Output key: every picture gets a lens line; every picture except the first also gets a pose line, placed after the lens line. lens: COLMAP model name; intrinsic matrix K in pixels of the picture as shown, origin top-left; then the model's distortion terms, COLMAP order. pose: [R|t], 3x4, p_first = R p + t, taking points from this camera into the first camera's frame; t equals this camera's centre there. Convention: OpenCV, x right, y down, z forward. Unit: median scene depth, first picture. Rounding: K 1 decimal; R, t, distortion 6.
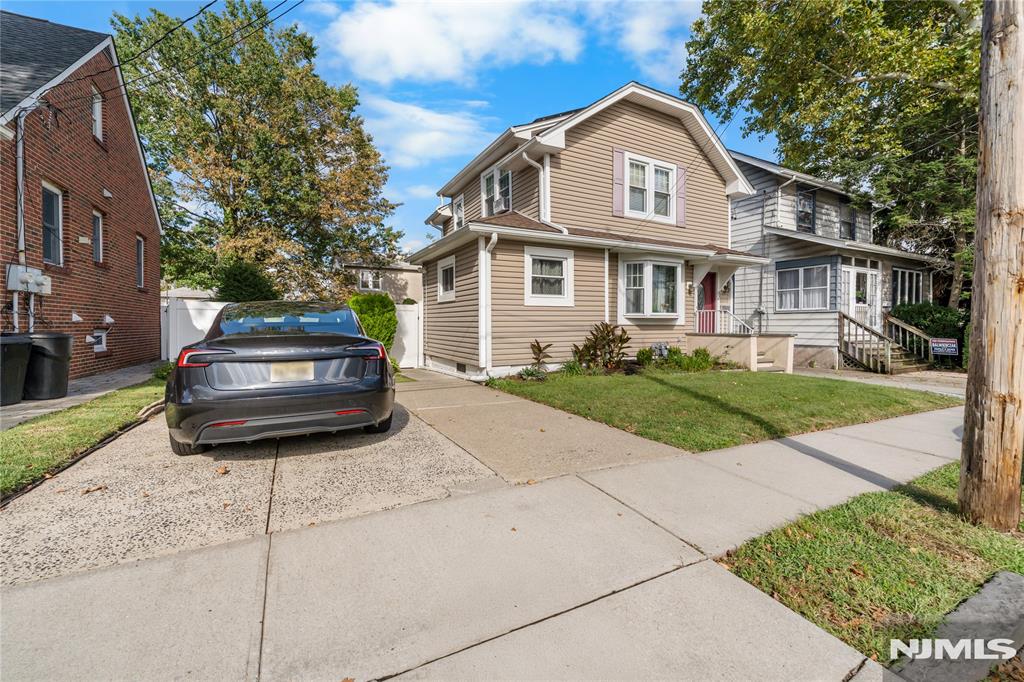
lens RADIAL K [[414.8, 0, 512.0], [0, 414.8, 341.0], [0, 0, 1]] dist [-0.000020, -0.000201]
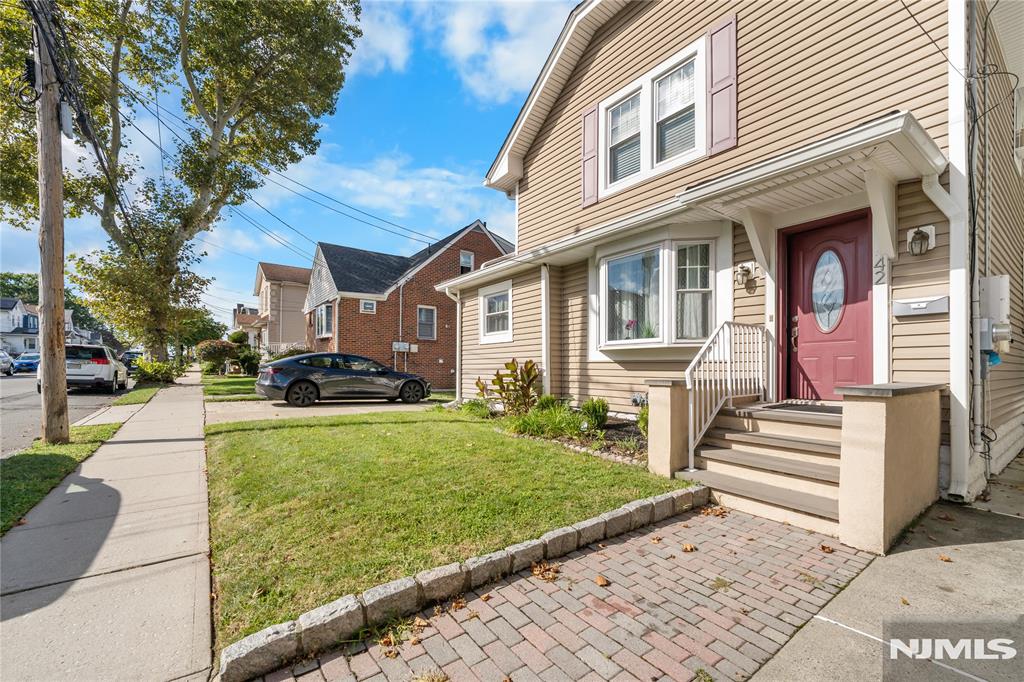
lens RADIAL K [[423.1, 0, 512.2], [0, 423.1, 362.5], [0, 0, 1]] dist [-0.000099, -0.000060]
pose [[0.140794, -0.001019, -0.990038, 0.937784], [-0.028892, 0.999569, -0.005138, -0.030496], [0.989617, 0.029328, 0.140704, 0.780546]]
